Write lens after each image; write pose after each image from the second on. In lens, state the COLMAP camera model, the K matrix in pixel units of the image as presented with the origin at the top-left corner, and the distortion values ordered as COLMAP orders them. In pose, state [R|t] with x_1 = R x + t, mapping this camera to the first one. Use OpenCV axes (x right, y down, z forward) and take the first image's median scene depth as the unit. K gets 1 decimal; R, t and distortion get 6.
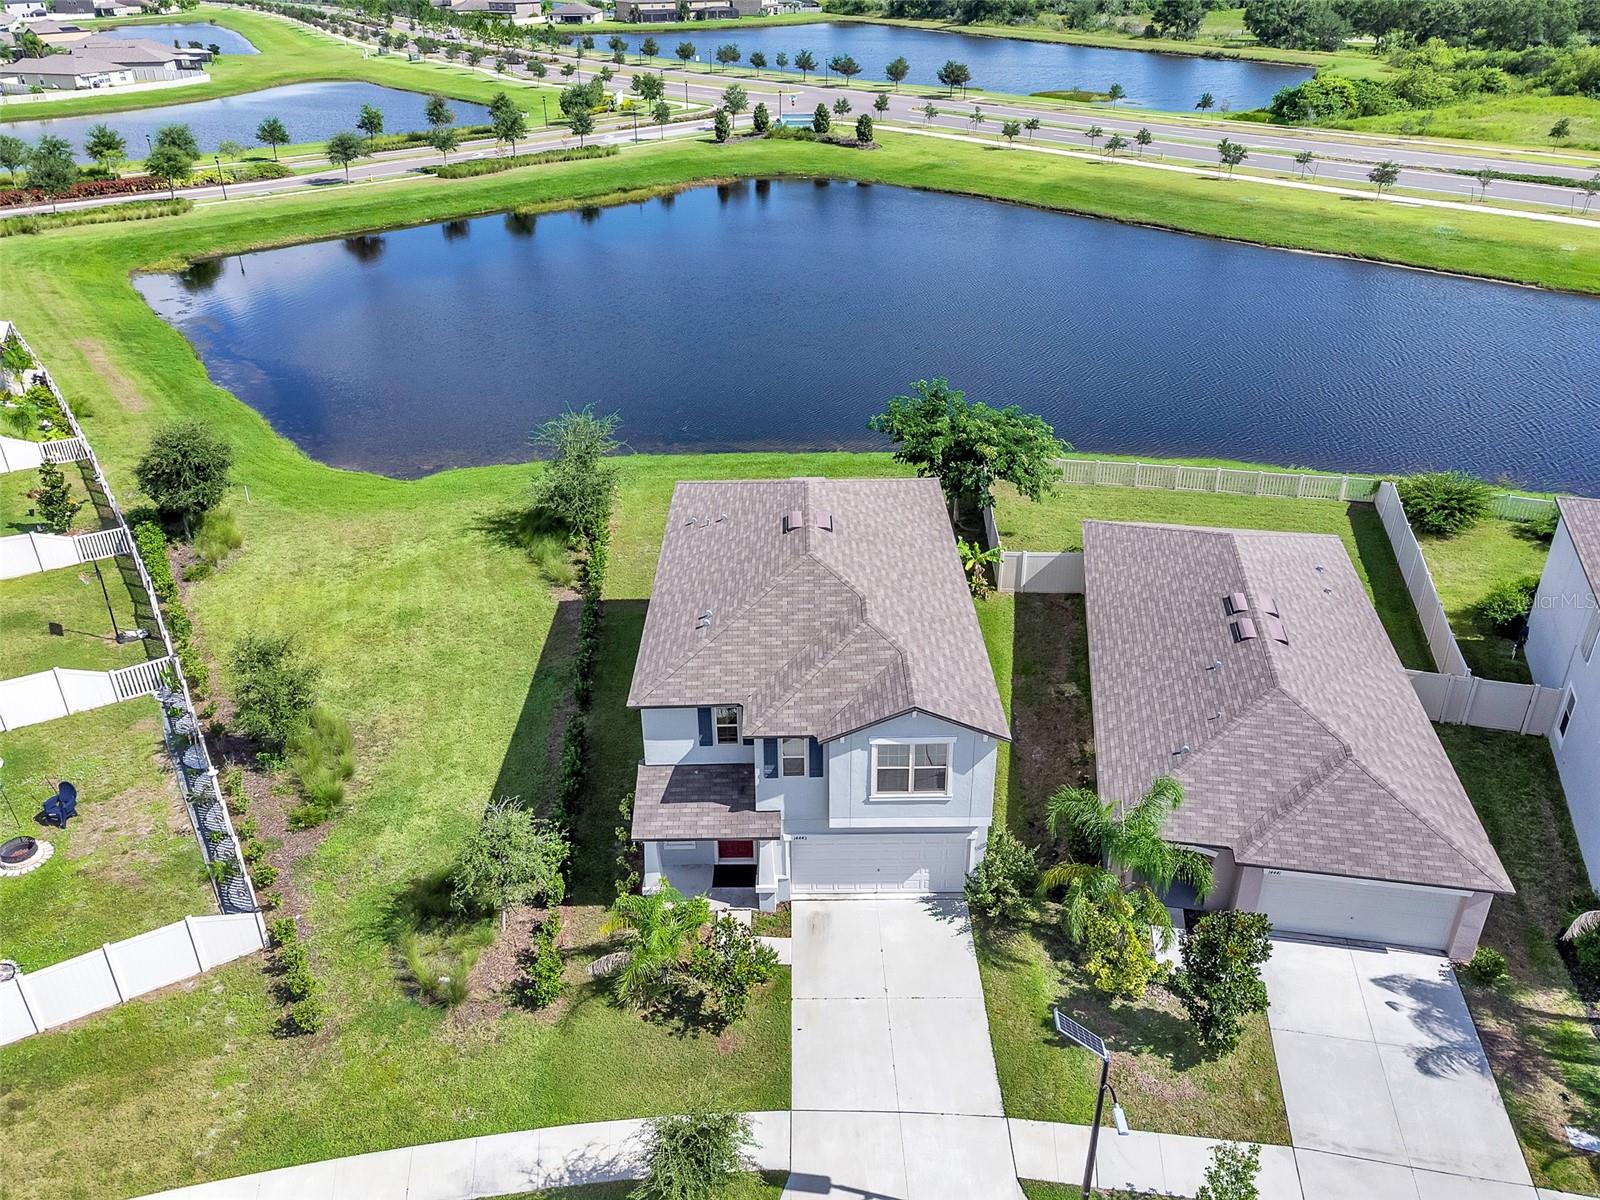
lens RADIAL K [[1221.9, 0, 800.6], [0, 1221.9, 590.8], [0, 0, 1]] dist [0.009314, 0.025573]
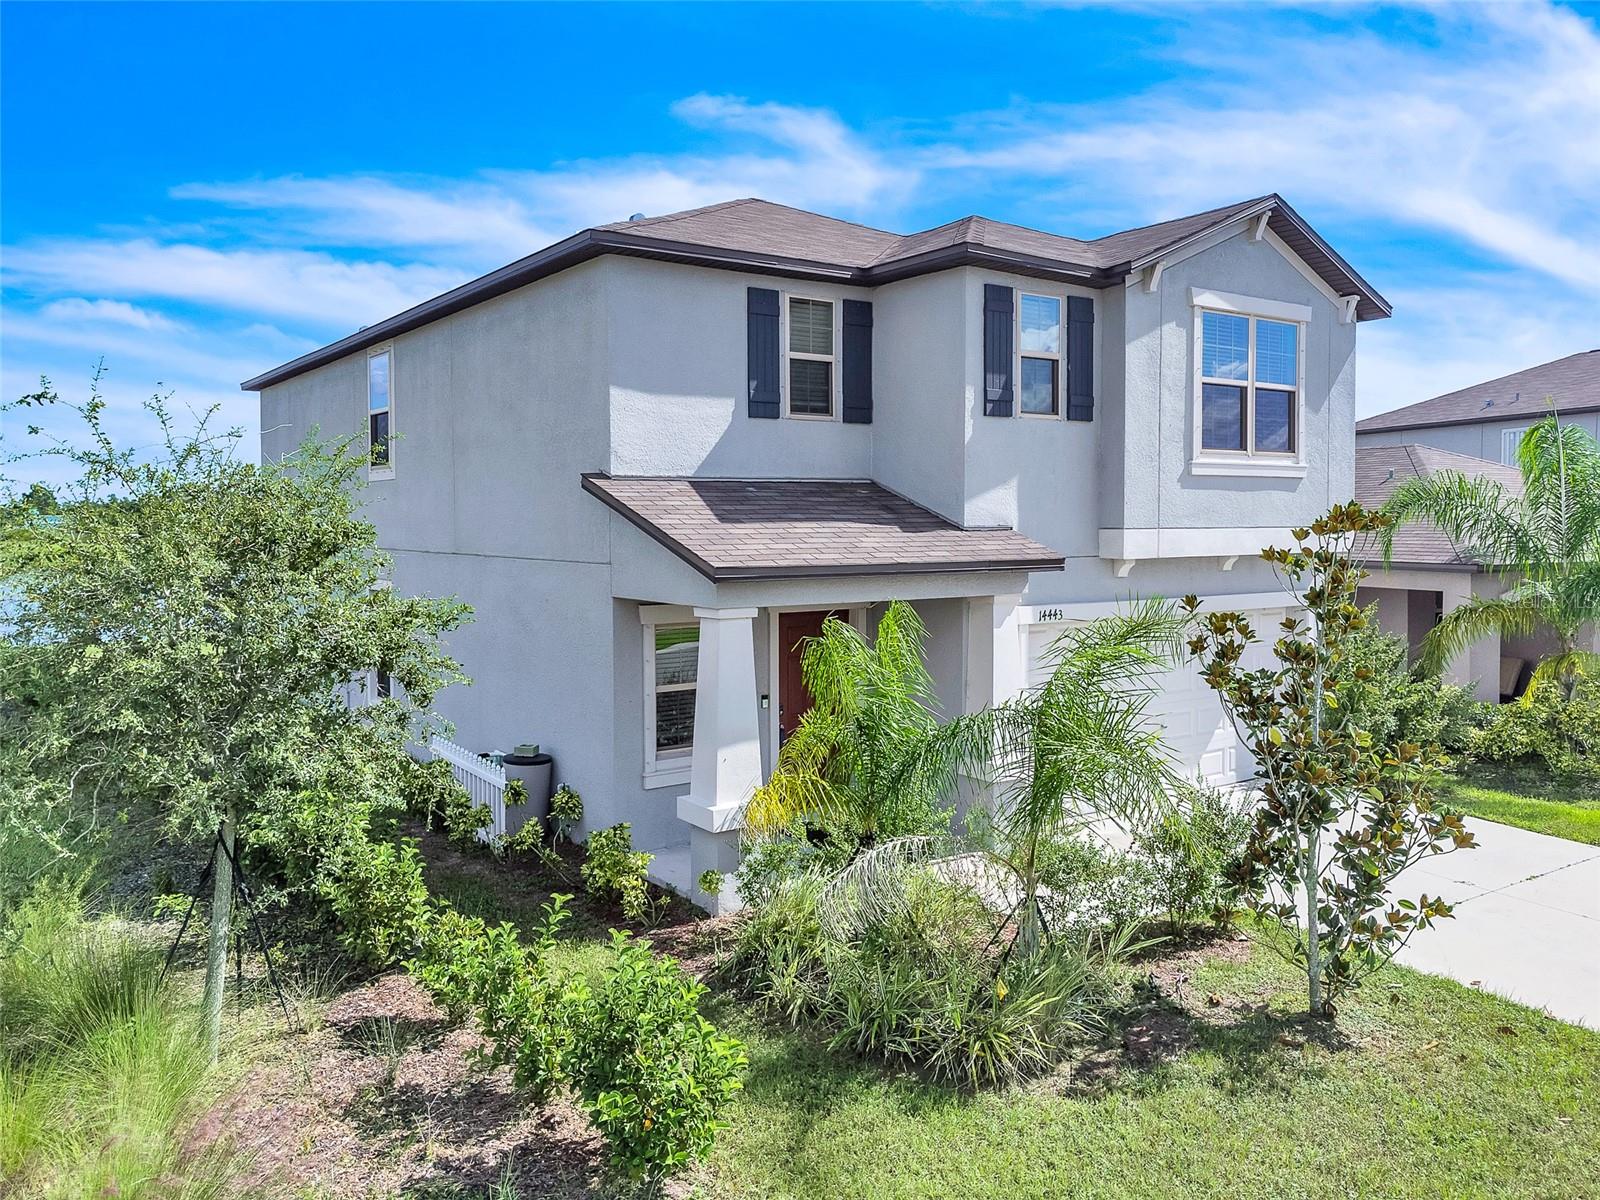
lens RADIAL K [[1221.9, 0, 807.9], [0, 1221.9, 580.5], [0, 0, 1]] dist [0.009314, 0.025573]
pose [[0.817622, -0.024281, 0.575244, -0.274899], [0.269252, 0.899252, -0.344745, 0.297304], [-0.508918, 0.436757, 0.741785, 0.738815]]
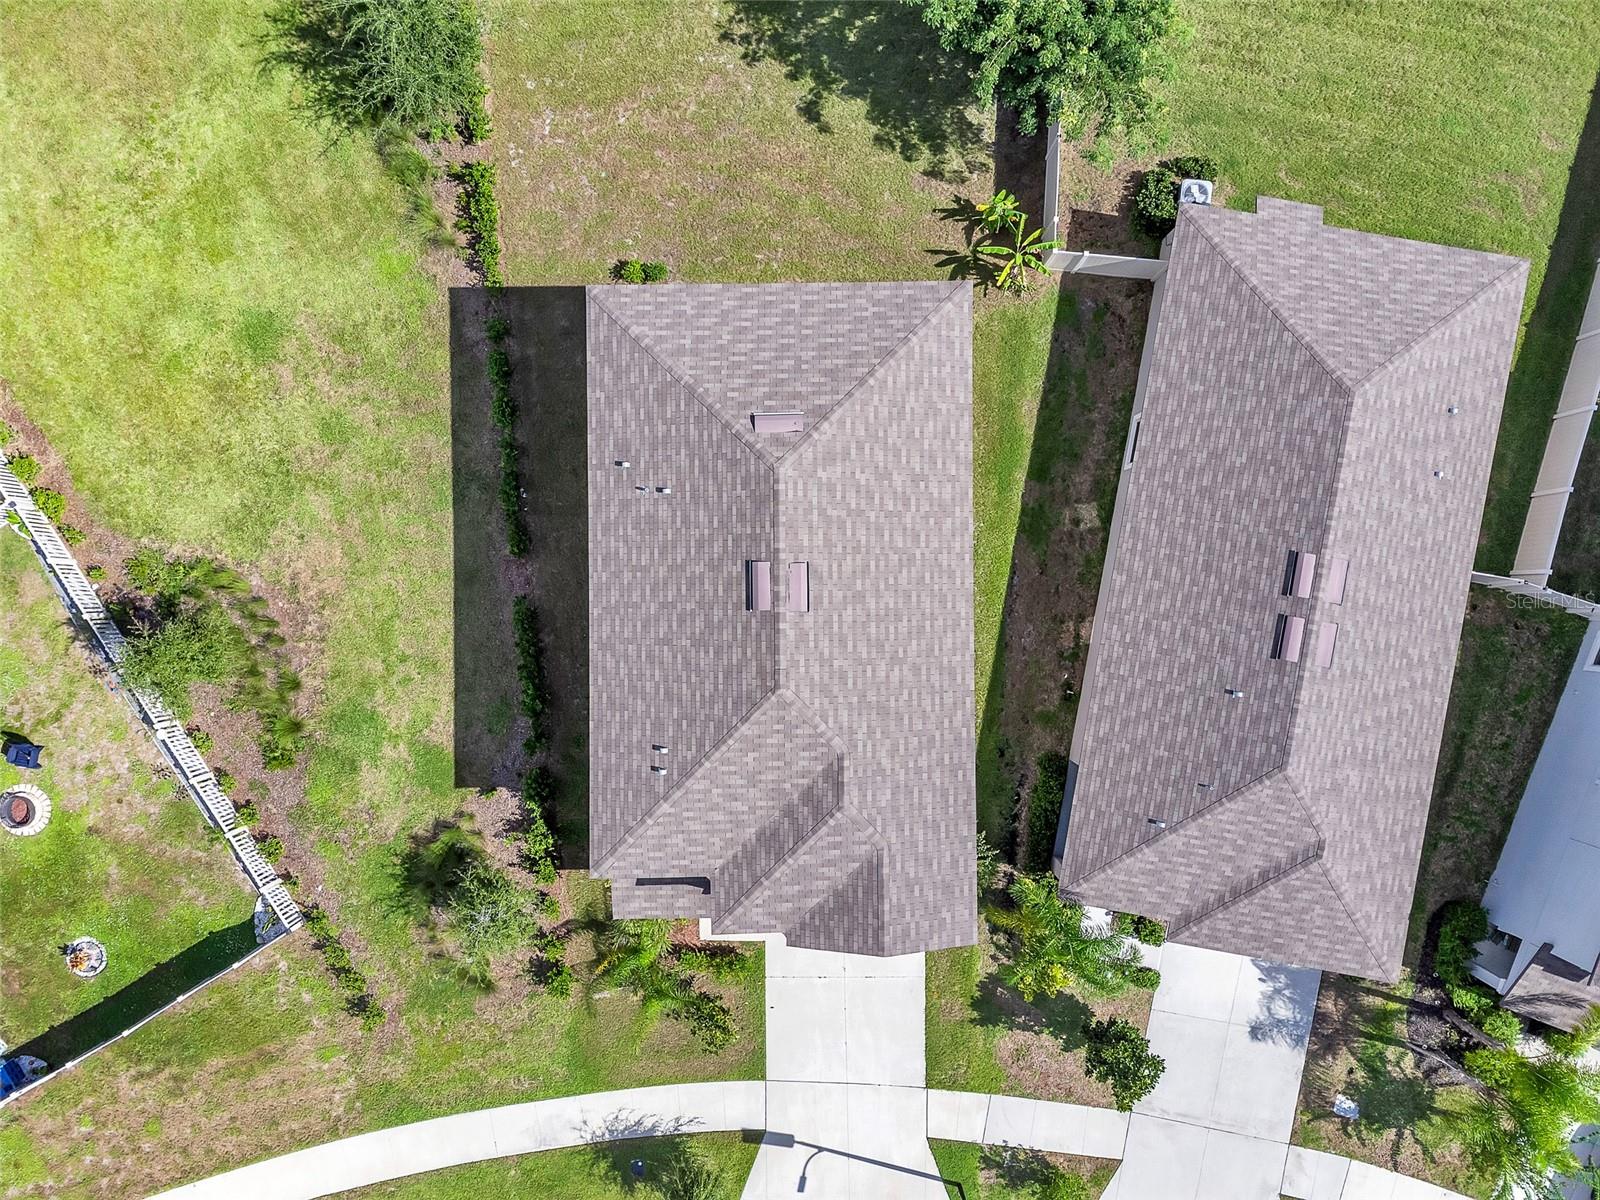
lens RADIAL K [[1221.9, 0, 800.9], [0, 1221.9, 580.3], [0, 0, 1]] dist [0.009314, 0.025573]
pose [[0.999966, -0.000304, 0.008238, 0.016162], [-0.007166, 0.462042, 0.886829, -0.847530], [-0.004076, -0.886858, 0.462024, 0.732264]]
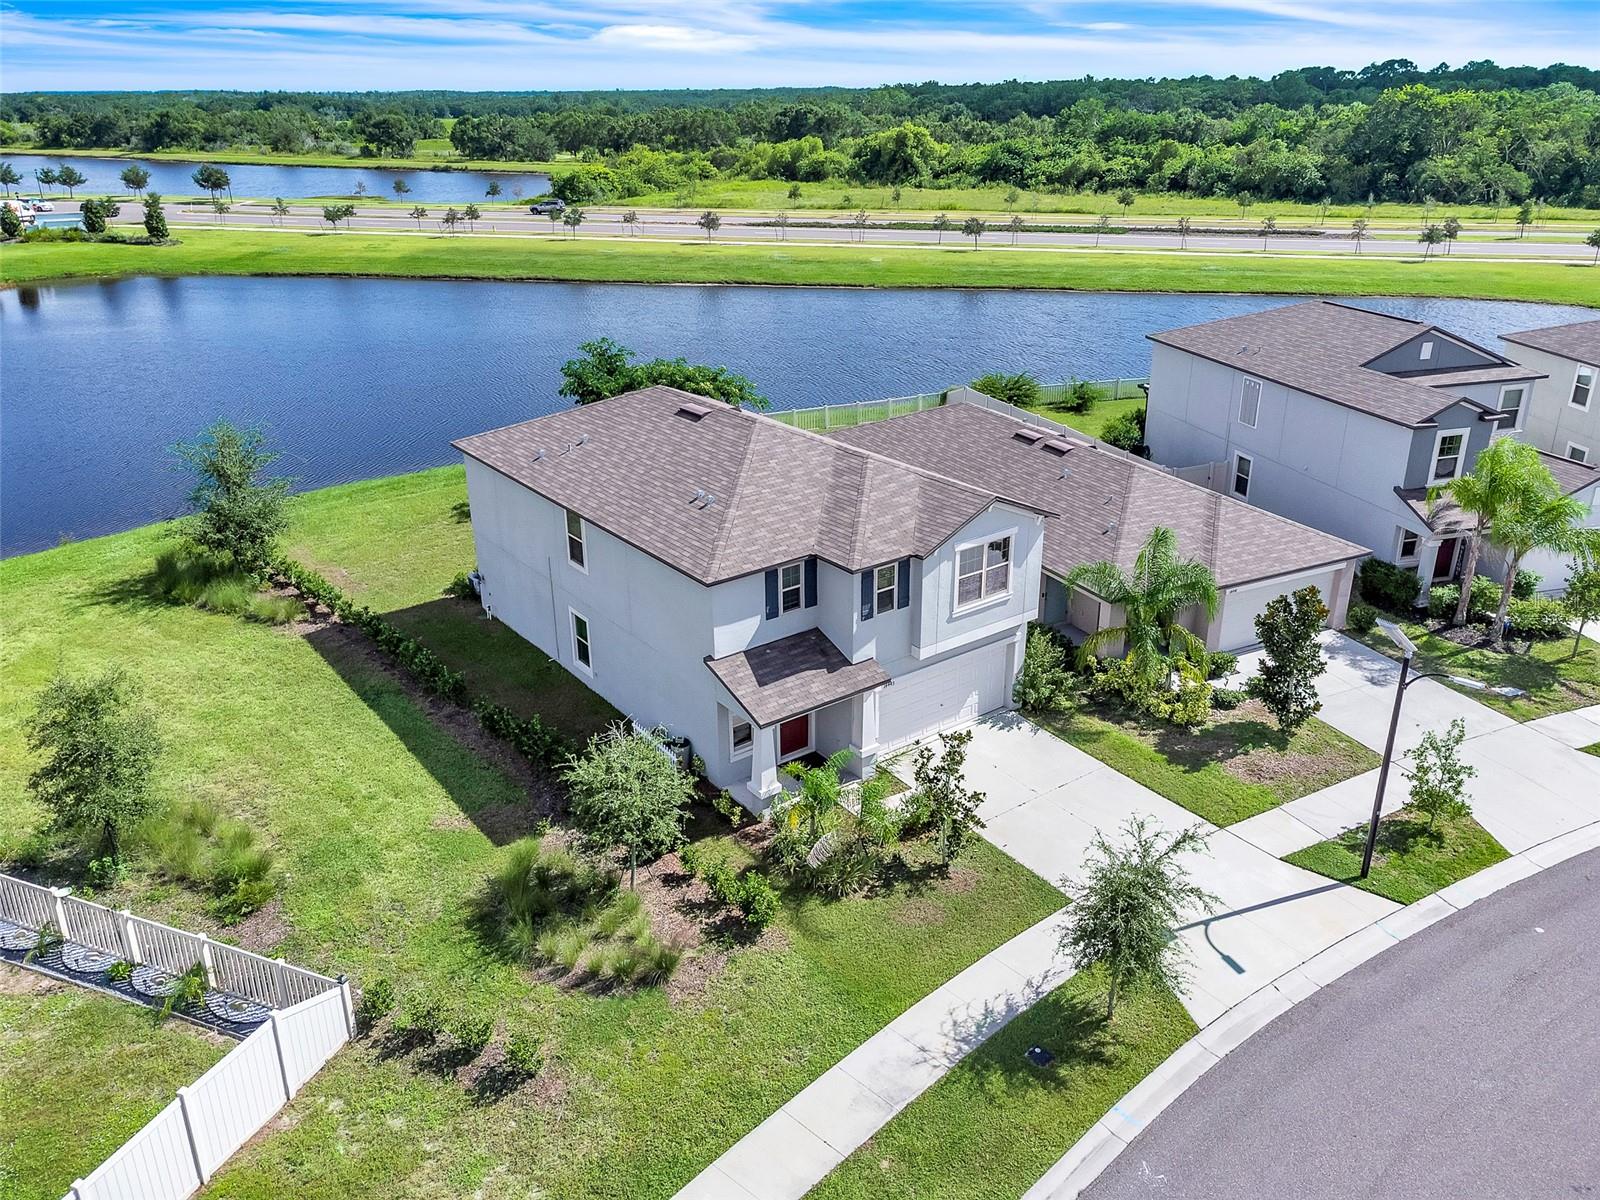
lens RADIAL K [[1221.9, 0, 808.0], [0, 1221.9, 576.3], [0, 0, 1]] dist [0.009314, 0.025573]
pose [[0.801512, -0.217283, 0.557106, -0.543180], [0.281215, 0.959160, -0.030493, 0.130845], [-0.527728, 0.181107, 0.829881, 0.237221]]
